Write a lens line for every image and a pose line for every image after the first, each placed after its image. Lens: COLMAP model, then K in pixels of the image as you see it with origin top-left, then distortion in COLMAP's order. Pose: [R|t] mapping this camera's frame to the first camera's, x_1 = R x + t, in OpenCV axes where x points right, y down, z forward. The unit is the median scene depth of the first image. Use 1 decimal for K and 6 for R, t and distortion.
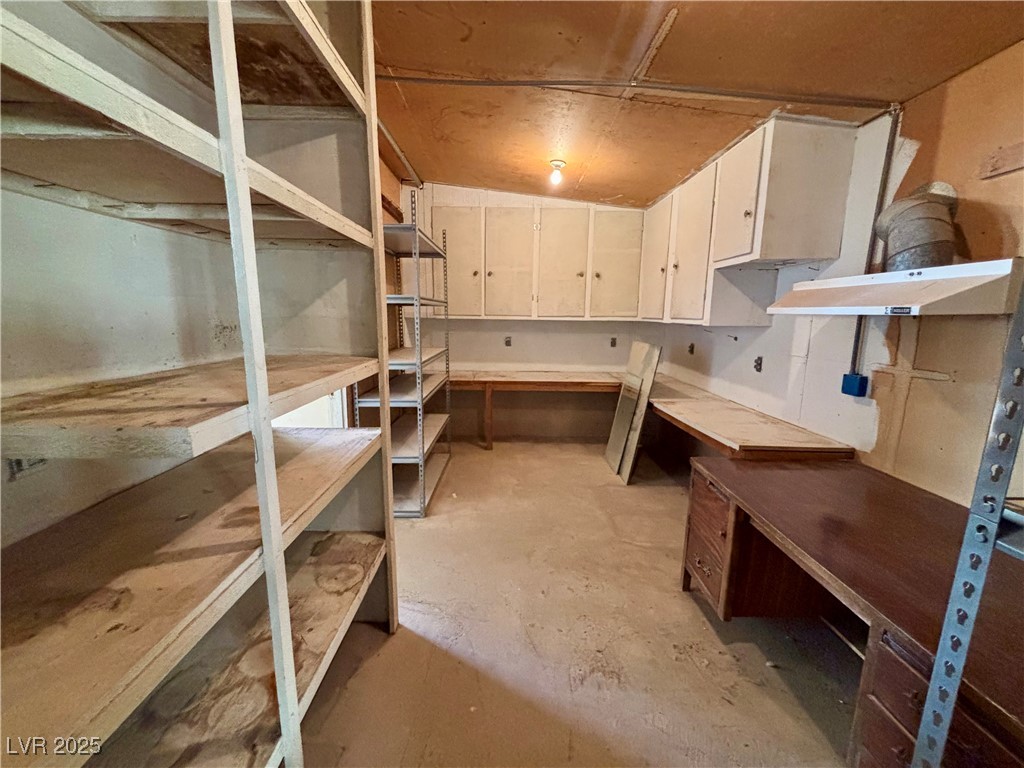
lens RADIAL K [[414.0, 0, 512.0], [0, 414.0, 384.0], [0, 0, 1]] dist [0.008706, -0.003364]
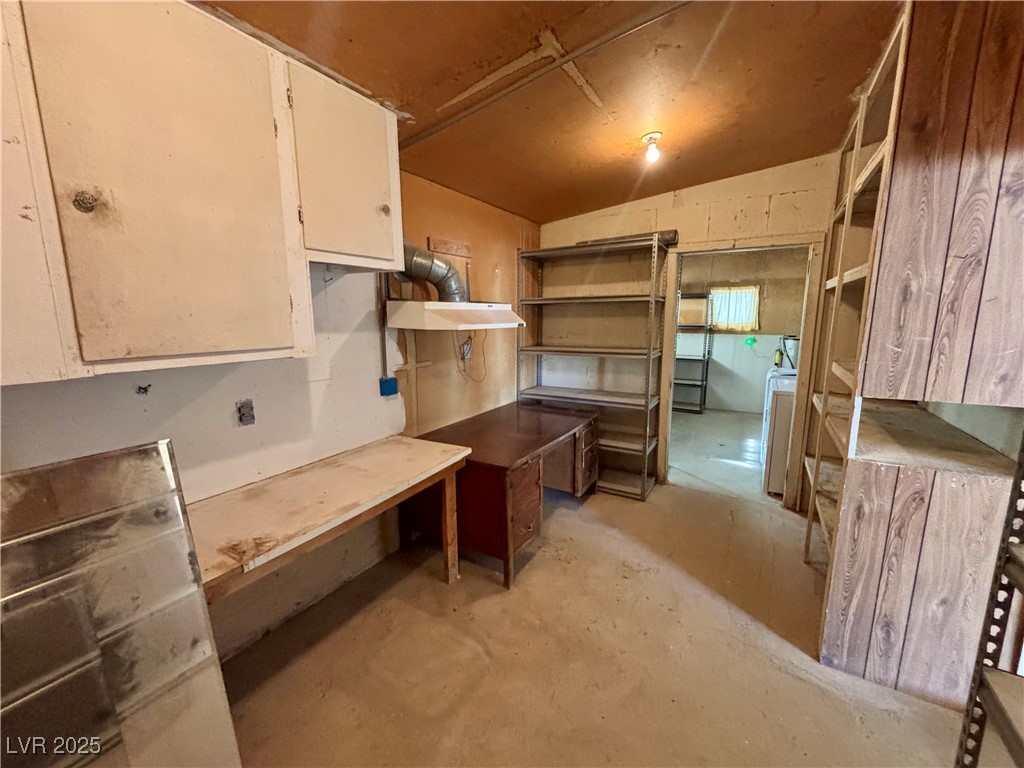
lens RADIAL K [[414.0, 0, 512.0], [0, 414.0, 384.0], [0, 0, 1]] dist [0.008706, -0.003364]
pose [[-0.852955, -0.090152, 0.514140, -0.102132], [0.084522, 0.948121, 0.306469, -0.358557], [-0.515096, 0.304861, -0.801084, 1.857193]]
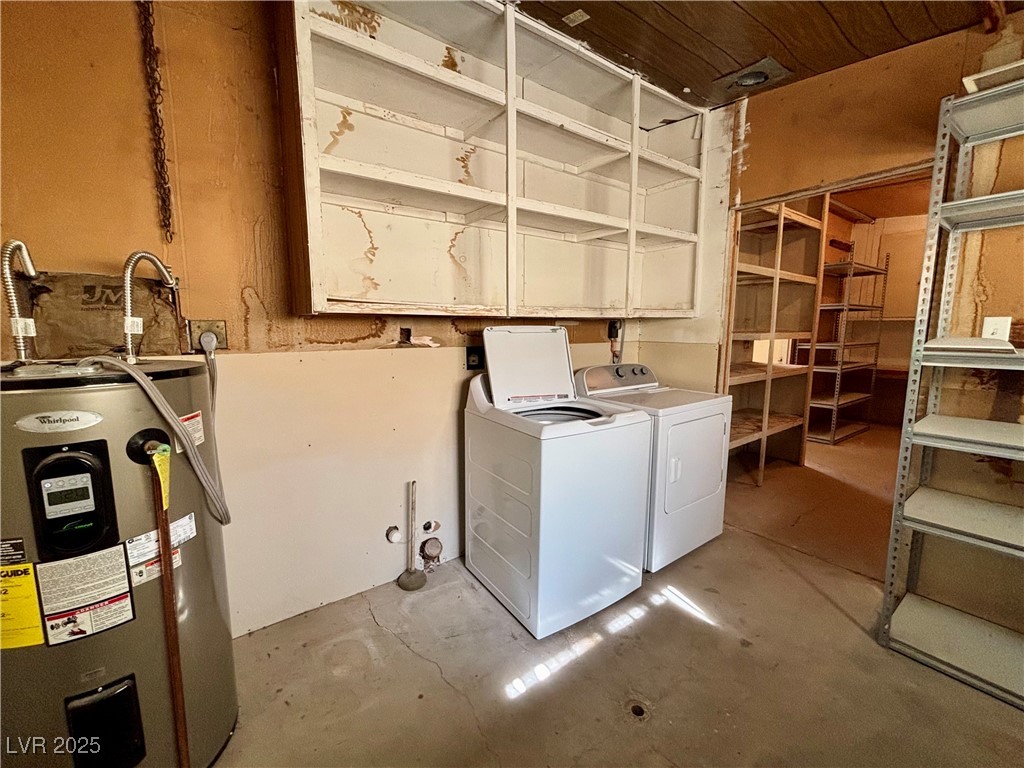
lens RADIAL K [[414.0, 0, 512.0], [0, 414.0, 384.0], [0, 0, 1]] dist [0.008706, -0.003364]
pose [[0.579104, 0.116498, -0.806887, 0.450990], [-0.139473, 0.989303, 0.042735, 0.264048], [0.803234, 0.087791, 0.589158, -1.227800]]
